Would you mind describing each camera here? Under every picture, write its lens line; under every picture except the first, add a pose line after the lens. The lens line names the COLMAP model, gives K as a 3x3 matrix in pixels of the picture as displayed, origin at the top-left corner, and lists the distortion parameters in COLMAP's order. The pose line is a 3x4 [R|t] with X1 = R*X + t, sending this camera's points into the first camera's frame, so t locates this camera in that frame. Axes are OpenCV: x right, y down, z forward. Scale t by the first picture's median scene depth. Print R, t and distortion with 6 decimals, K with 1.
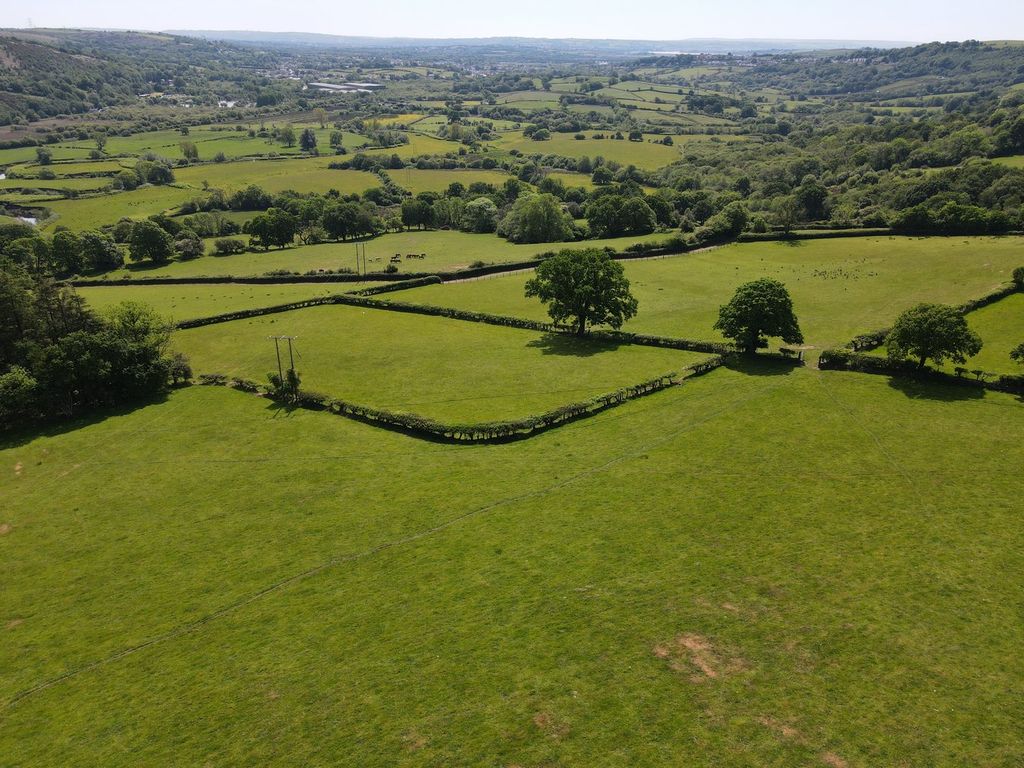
lens RADIAL K [[751.3, 0, 505.5], [0, 751.3, 384.1], [0, 0, 1]] dist [0.020755, -0.007332]
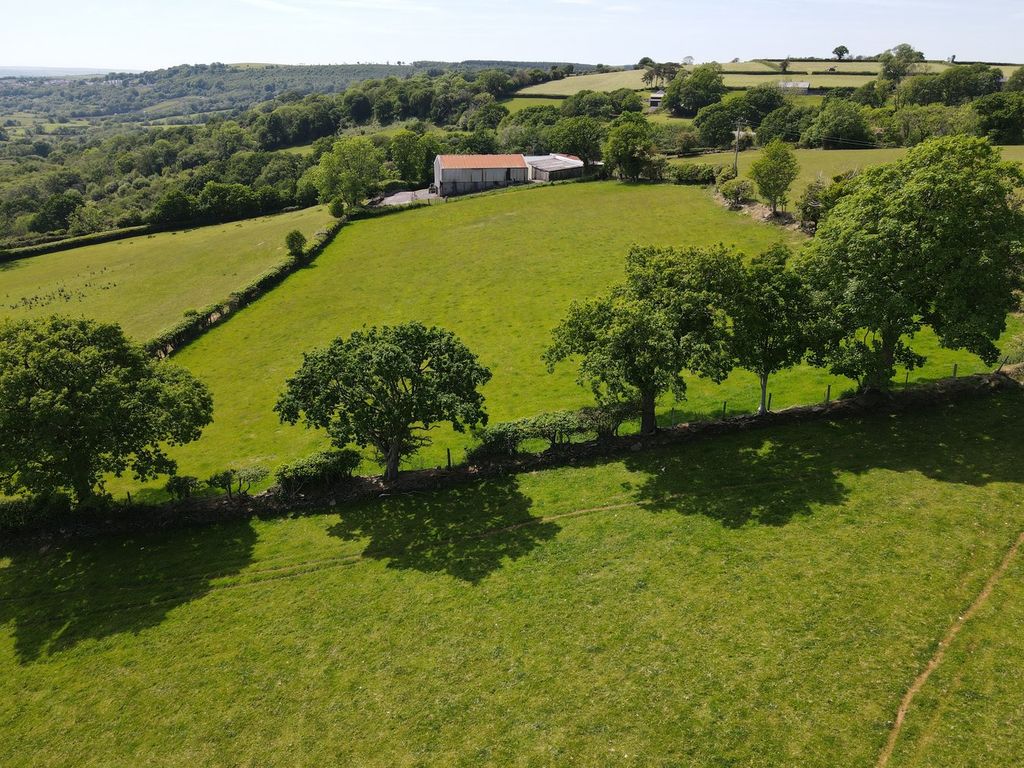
lens RADIAL K [[751.3, 0, 508.9], [0, 751.3, 381.9], [0, 0, 1]] dist [0.020755, -0.007332]
pose [[0.662070, -0.280144, 0.695113, 0.073451], [0.305459, 0.947841, 0.091058, -0.007586], [-0.684366, 0.152042, 0.713110, 0.099466]]
